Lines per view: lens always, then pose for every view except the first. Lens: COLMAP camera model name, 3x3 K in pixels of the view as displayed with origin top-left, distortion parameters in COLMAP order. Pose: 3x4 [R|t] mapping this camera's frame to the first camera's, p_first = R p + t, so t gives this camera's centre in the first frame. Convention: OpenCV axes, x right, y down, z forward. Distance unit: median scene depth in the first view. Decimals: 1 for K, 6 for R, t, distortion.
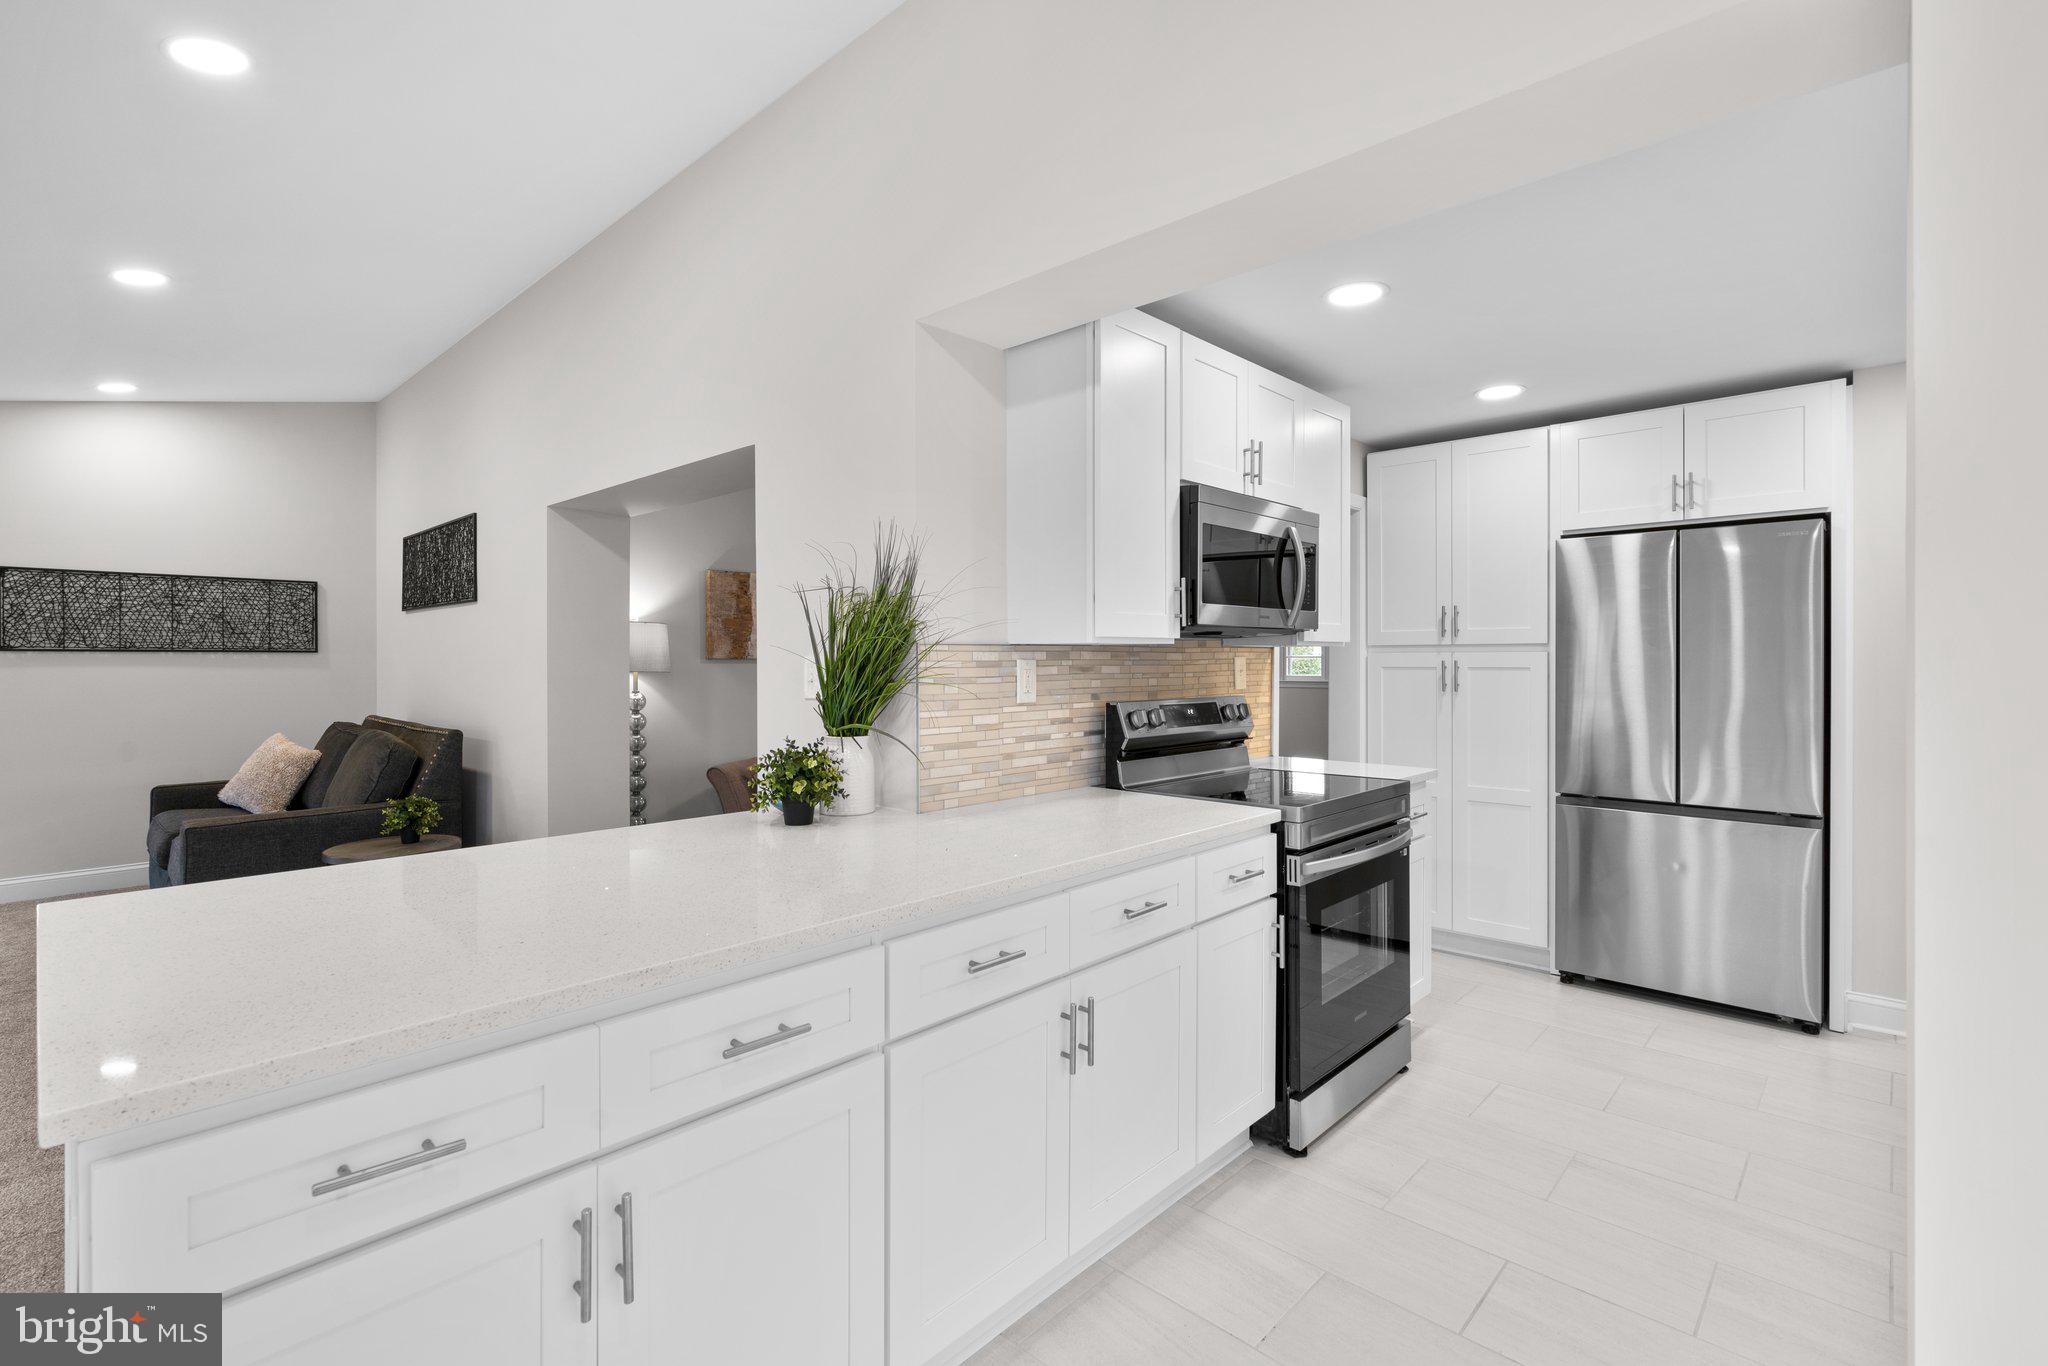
lens RADIAL K [[941.7, 0, 1029.2], [0, 941.7, 663.1], [0, 0, 1]] dist [-0.011830, 0.004342]
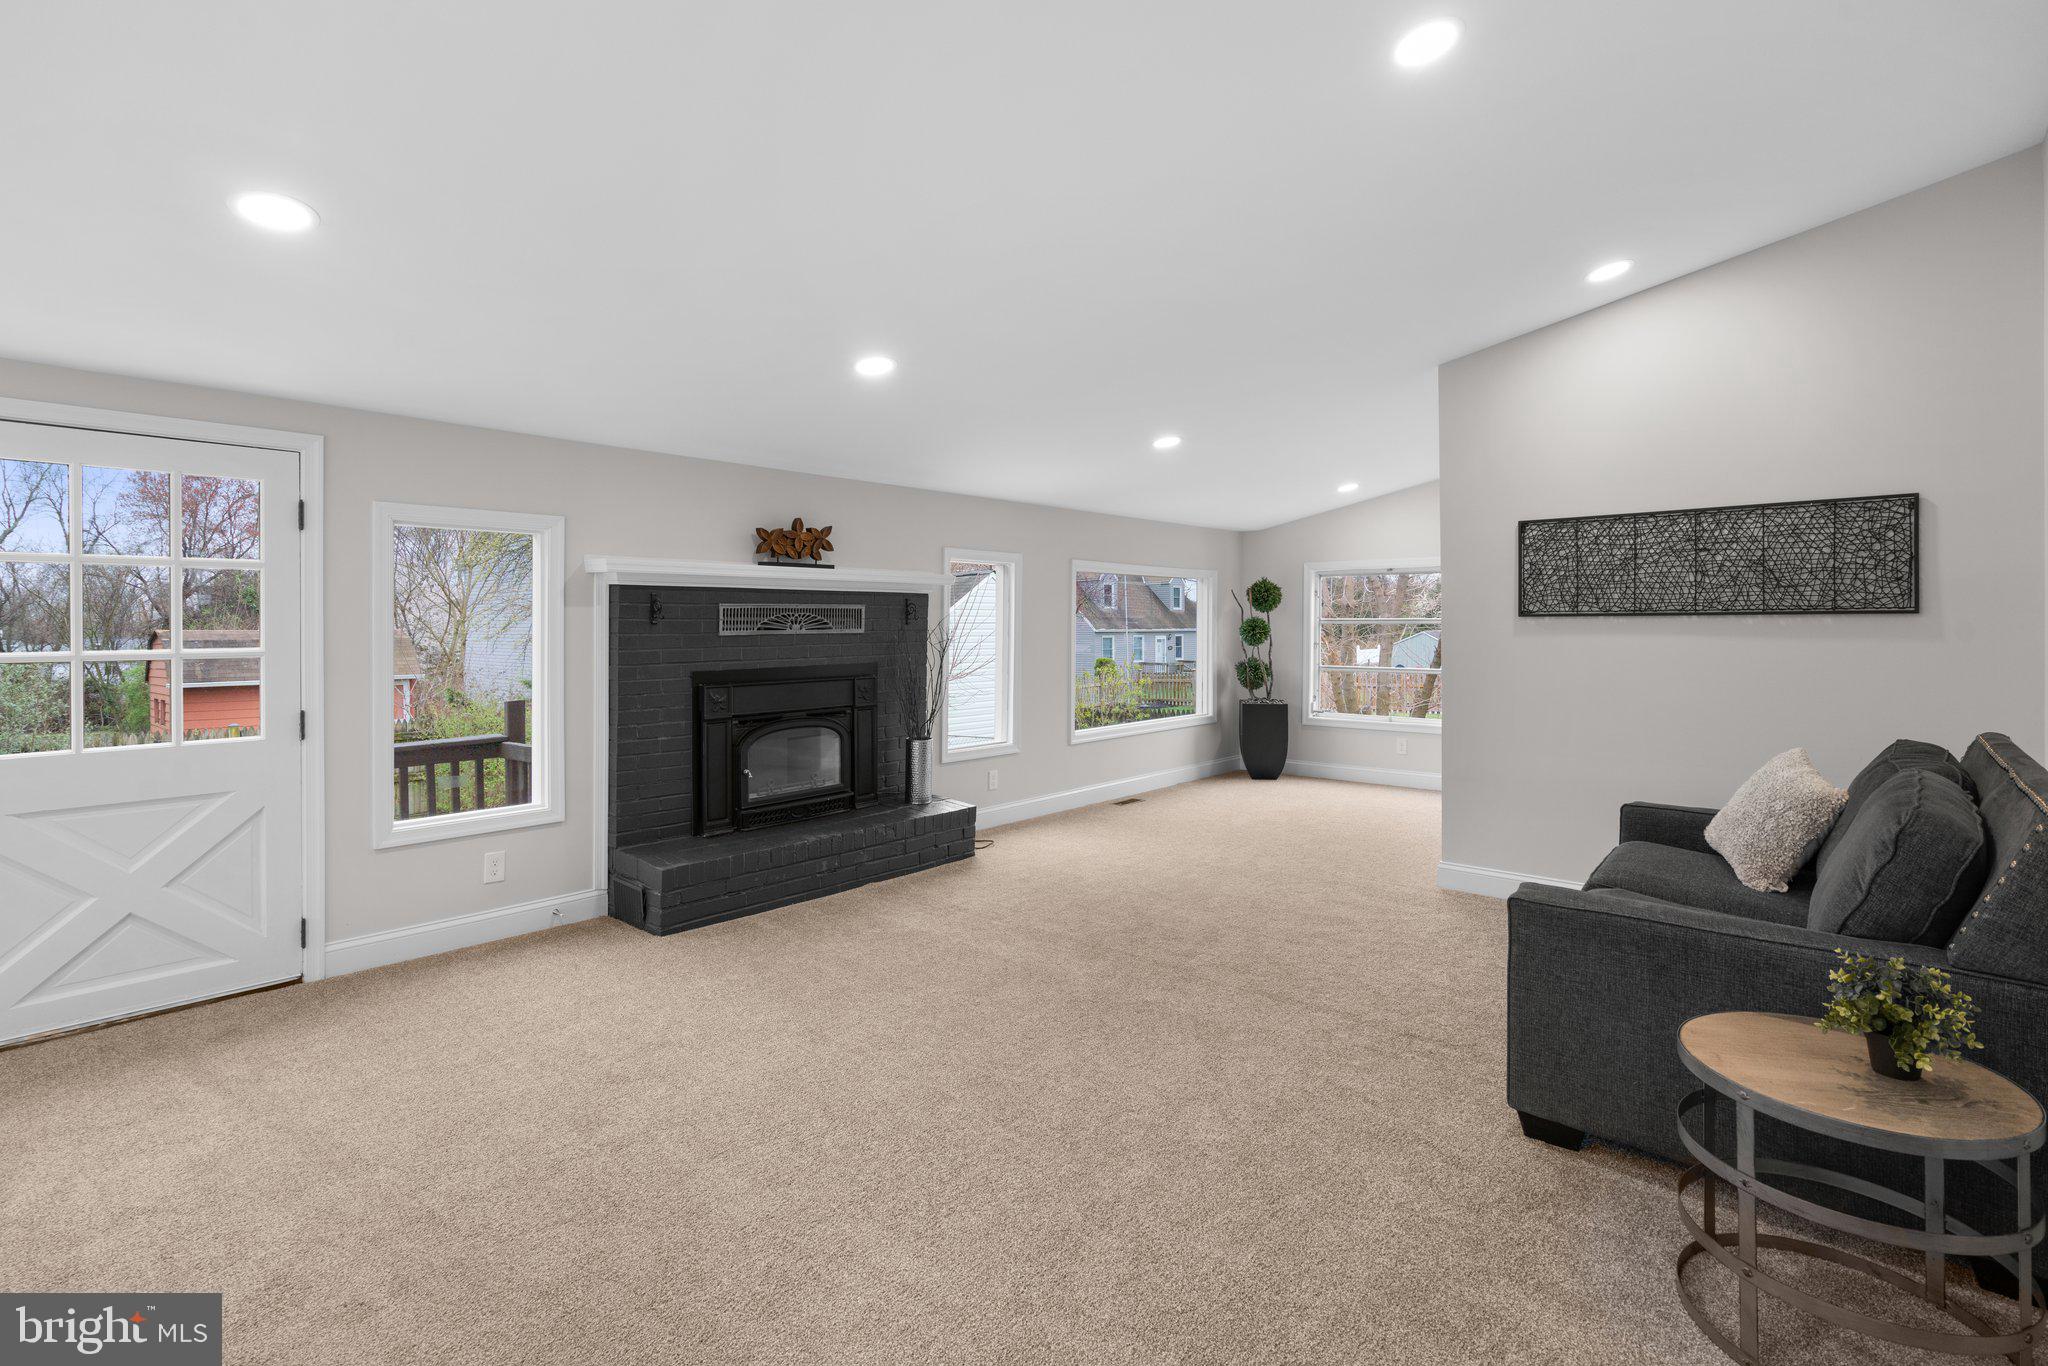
lens RADIAL K [[941.7, 0, 1018.4], [0, 941.7, 628.6], [0, 0, 1]] dist [-0.011830, 0.004342]
pose [[0.010587, 0.002803, -0.999940, -0.193510], [0.000298, 0.999996, 0.002806, -0.003816], [0.999944, -0.000327, 0.010586, 0.465391]]
